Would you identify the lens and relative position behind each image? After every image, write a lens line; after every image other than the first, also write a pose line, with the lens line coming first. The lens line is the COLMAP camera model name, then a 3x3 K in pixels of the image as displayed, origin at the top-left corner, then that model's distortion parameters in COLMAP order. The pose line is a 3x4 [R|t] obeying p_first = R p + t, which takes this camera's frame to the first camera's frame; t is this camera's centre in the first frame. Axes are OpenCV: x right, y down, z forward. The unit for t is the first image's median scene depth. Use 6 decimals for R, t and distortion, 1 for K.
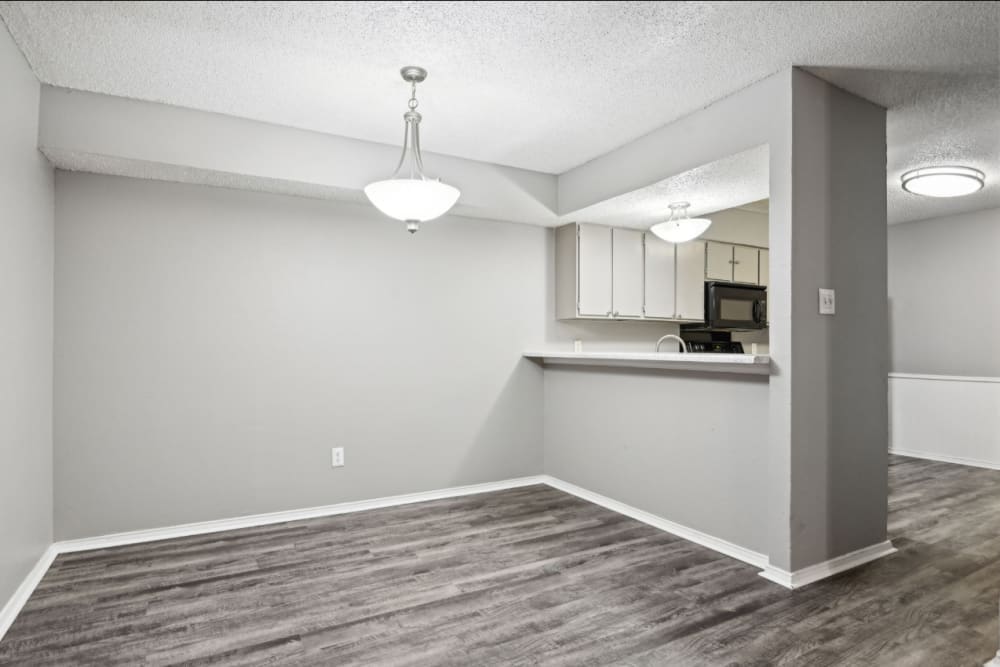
lens RADIAL K [[535.1, 0, 495.5], [0, 535.1, 334.7], [0, 0, 1]] dist [0.005056, 0.000160]
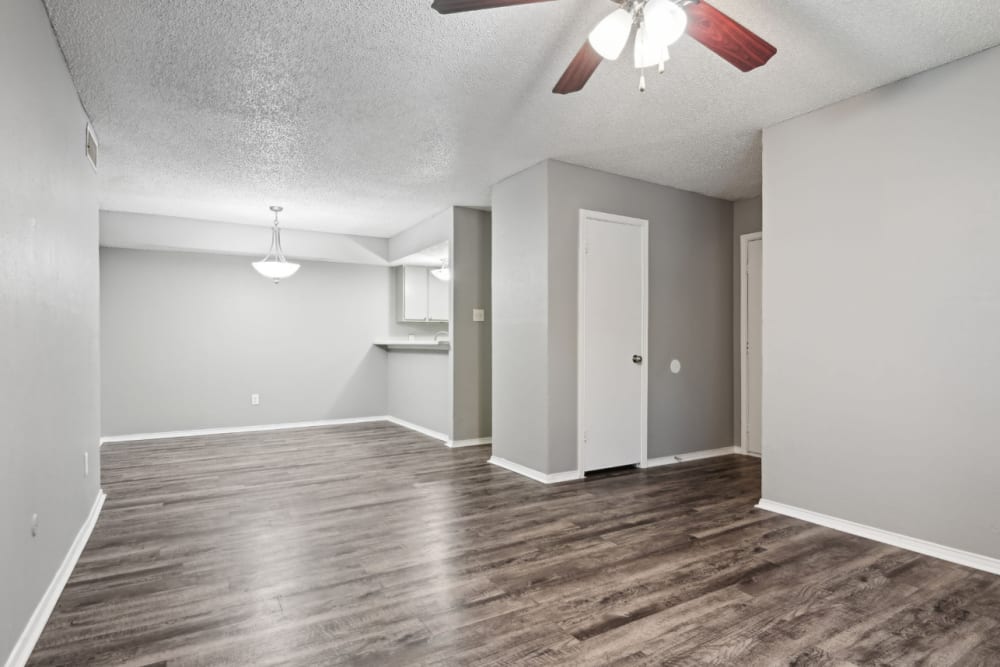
lens RADIAL K [[535.1, 0, 503.2], [0, 535.1, 337.0], [0, 0, 1]] dist [0.005056, 0.000160]
pose [[0.999626, -0.003949, 0.027044, 0.440001], [0.003682, 0.999944, 0.009927, 0.002020], [-0.027082, -0.009823, 0.999585, -0.736241]]
